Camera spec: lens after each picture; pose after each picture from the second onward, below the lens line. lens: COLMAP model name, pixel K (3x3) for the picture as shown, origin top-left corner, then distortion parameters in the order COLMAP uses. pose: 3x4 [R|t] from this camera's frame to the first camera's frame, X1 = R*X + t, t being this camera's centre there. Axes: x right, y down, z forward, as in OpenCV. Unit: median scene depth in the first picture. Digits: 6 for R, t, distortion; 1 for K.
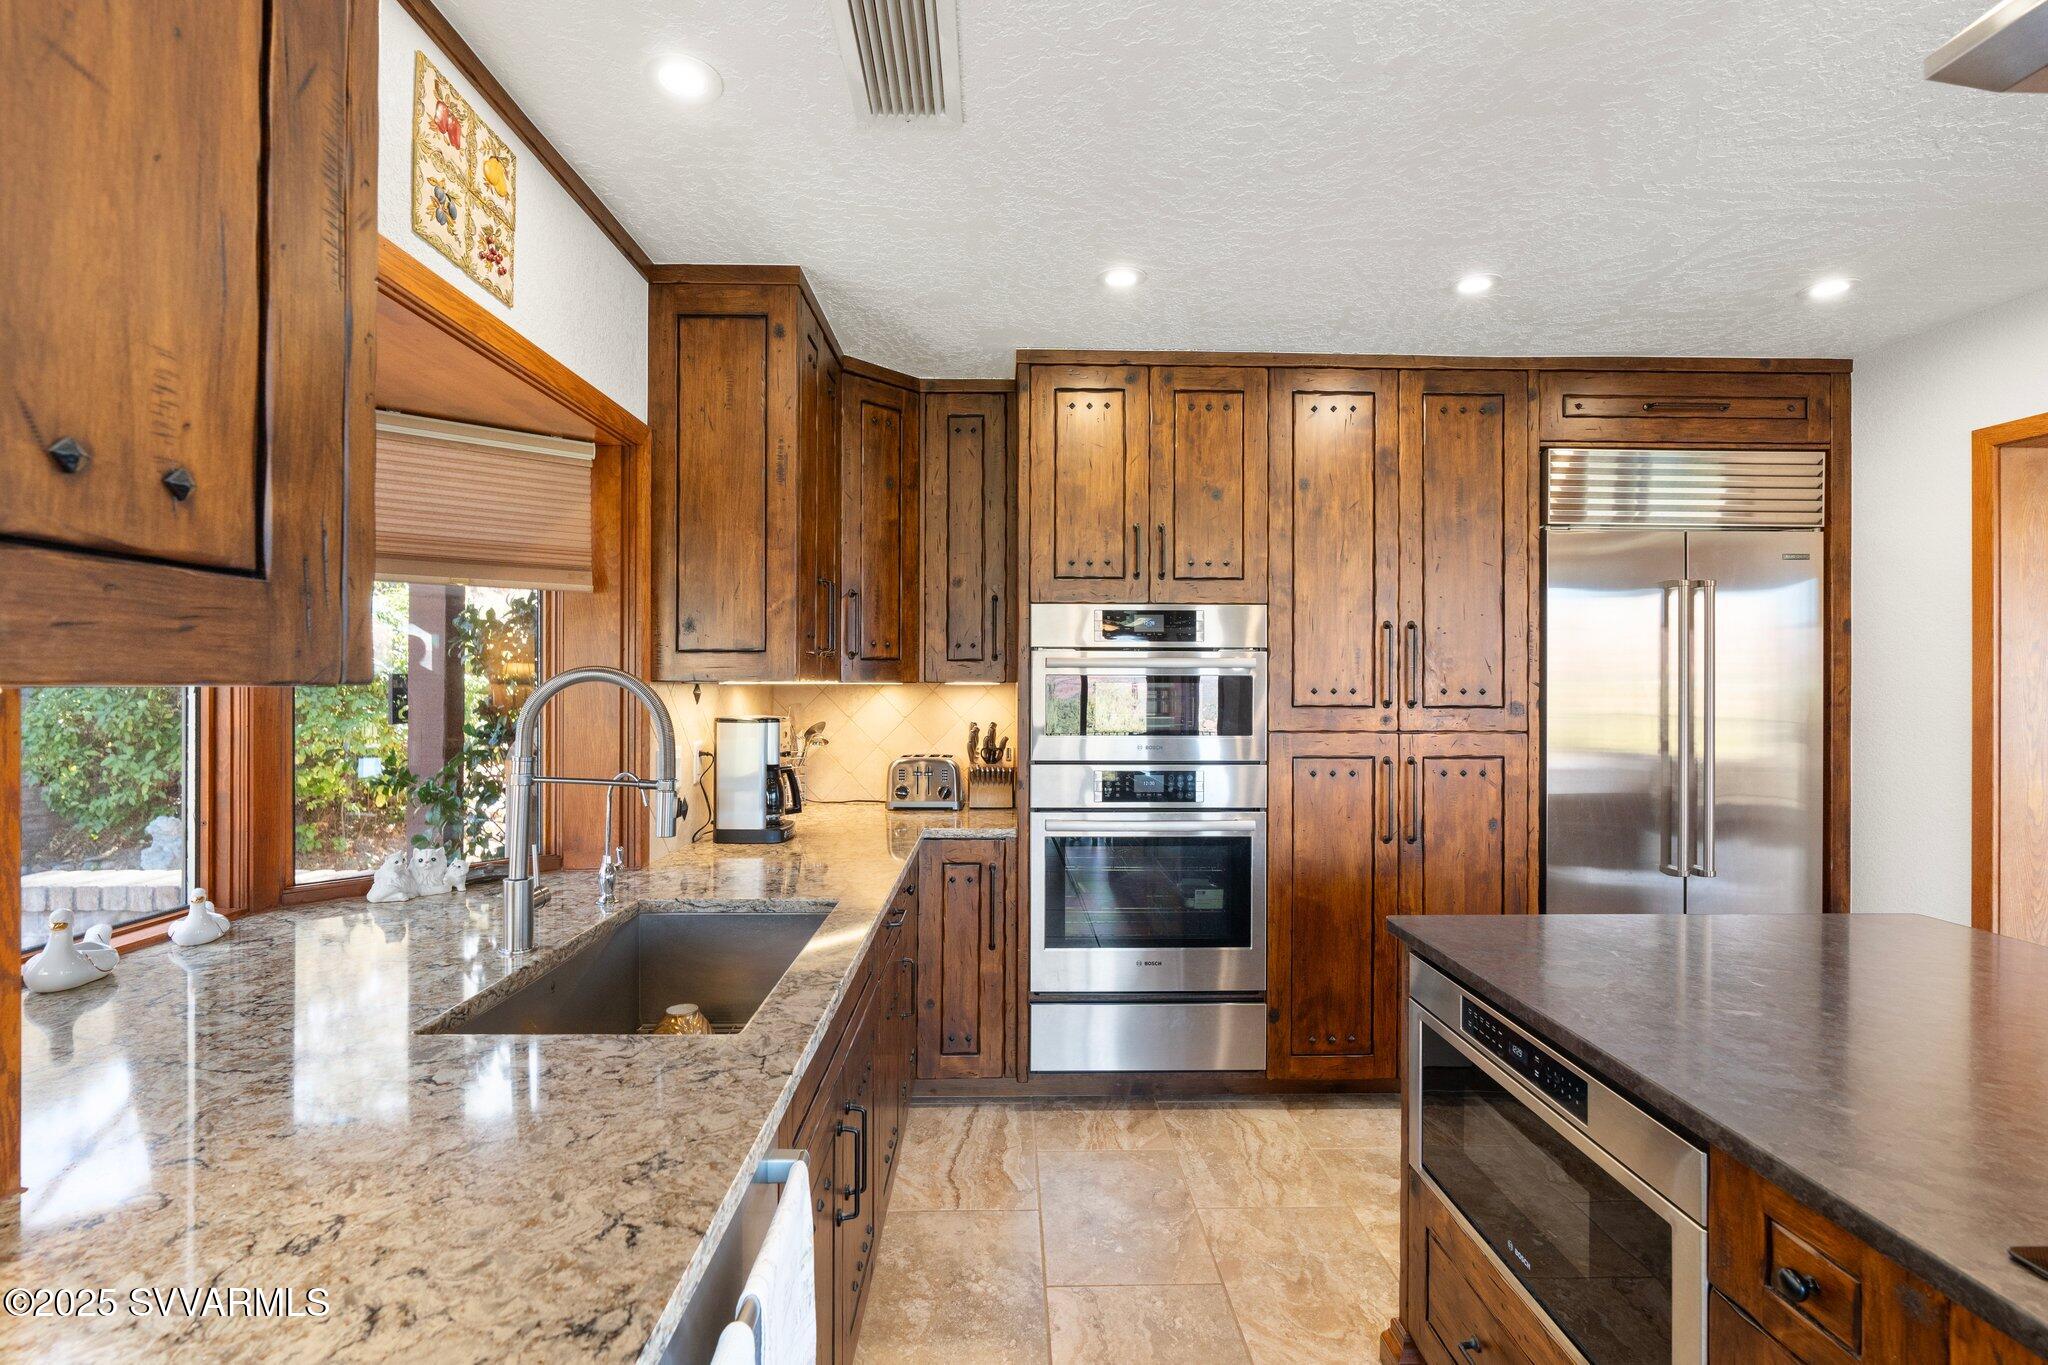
lens RADIAL K [[920.0, 0, 1021.0], [0, 920.0, 682.8], [0, 0, 1]] dist [-0.009320, 0.002342]
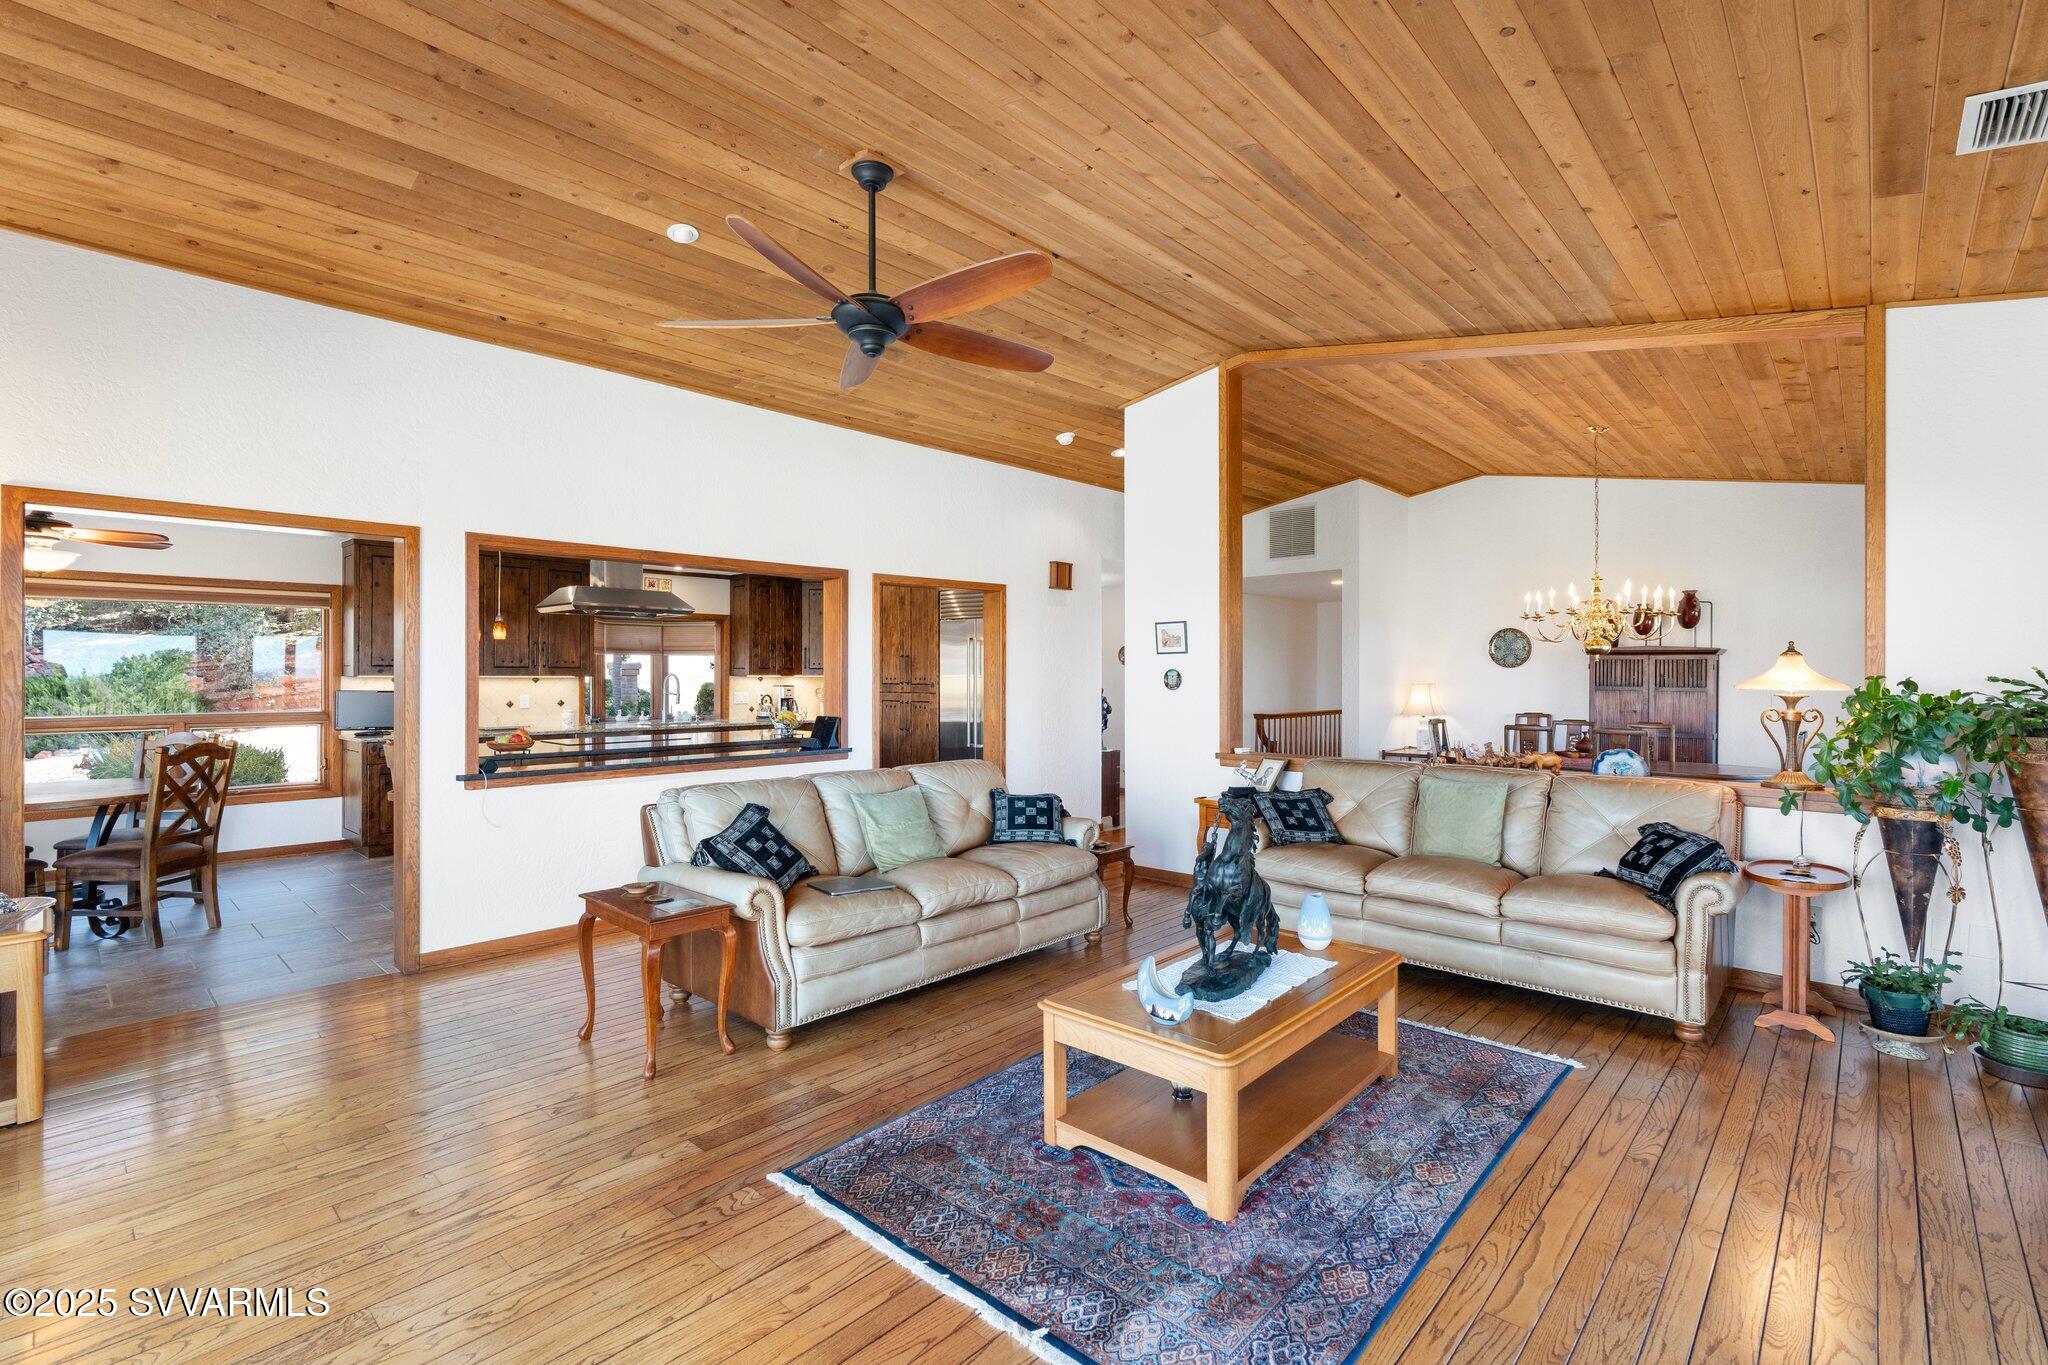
lens RADIAL K [[920.0, 0, 1011.7], [0, 920.0, 671.3], [0, 0, 1]] dist [-0.009320, 0.002342]
pose [[0.709174, -0.007867, -0.704990, 2.727866], [0.004959, 0.999969, -0.006170, 0.008792], [0.705016, 0.000880, 0.709191, -0.838828]]
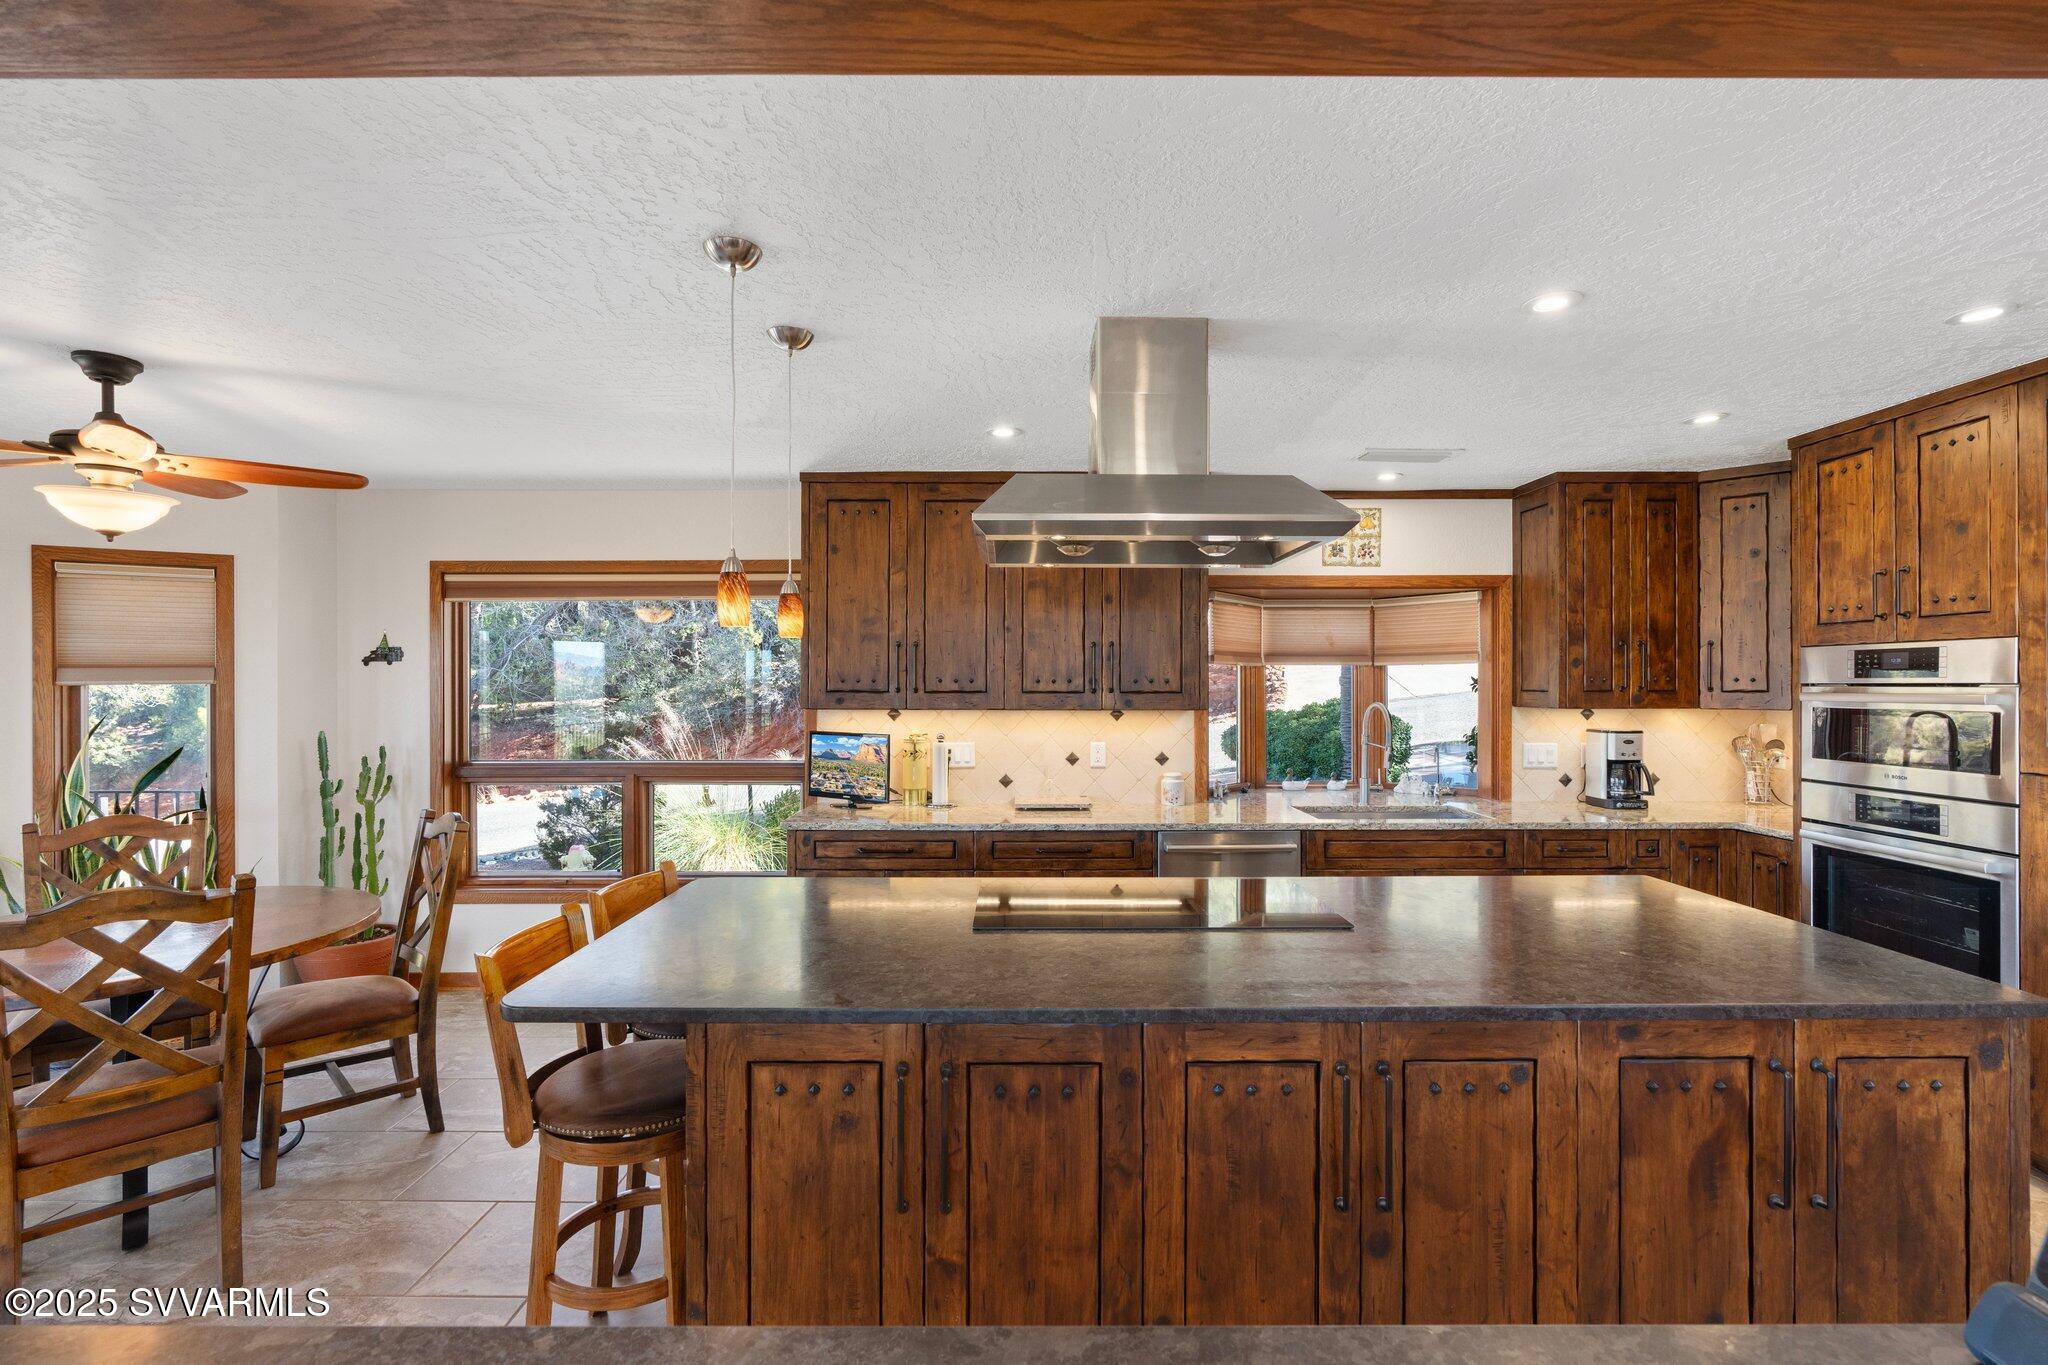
lens RADIAL K [[920.0, 0, 1014.7], [0, 920.0, 684.1], [0, 0, 1]] dist [-0.009320, 0.002342]
pose [[-0.023189, -0.002063, -0.999729, 1.217579], [0.001825, 0.999996, -0.002105, -0.037030], [0.999729, -0.001873, -0.023185, 0.003028]]
